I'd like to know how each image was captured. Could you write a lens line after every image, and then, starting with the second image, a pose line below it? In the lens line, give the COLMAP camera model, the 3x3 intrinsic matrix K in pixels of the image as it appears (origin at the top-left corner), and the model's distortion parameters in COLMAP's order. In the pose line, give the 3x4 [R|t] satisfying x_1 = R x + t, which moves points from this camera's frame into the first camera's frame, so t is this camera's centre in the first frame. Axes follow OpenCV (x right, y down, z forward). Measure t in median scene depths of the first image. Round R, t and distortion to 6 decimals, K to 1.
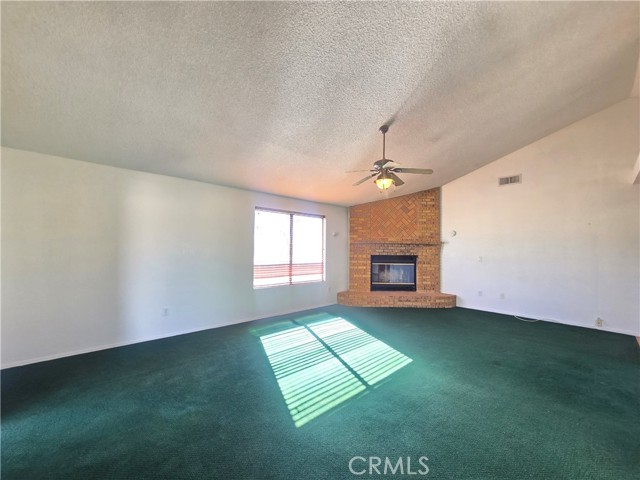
lens RADIAL K [[261.7, 0, 320.0], [0, 261.7, 240.0], [0, 0, 1]] dist [-0.002874, -0.000256]
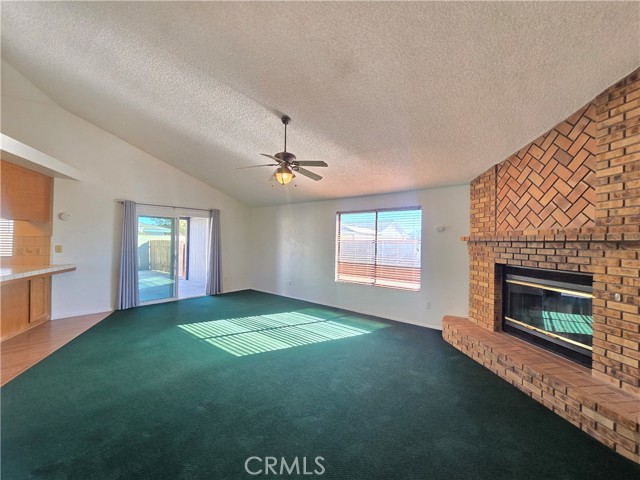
lens RADIAL K [[261.7, 0, 320.0], [0, 261.7, 240.0], [0, 0, 1]] dist [-0.002874, -0.000256]
pose [[0.127457, -0.018839, -0.991665, 0.802604], [0.013698, 0.999758, -0.017232, 0.016483], [0.991749, -0.011387, 0.127685, 0.677626]]
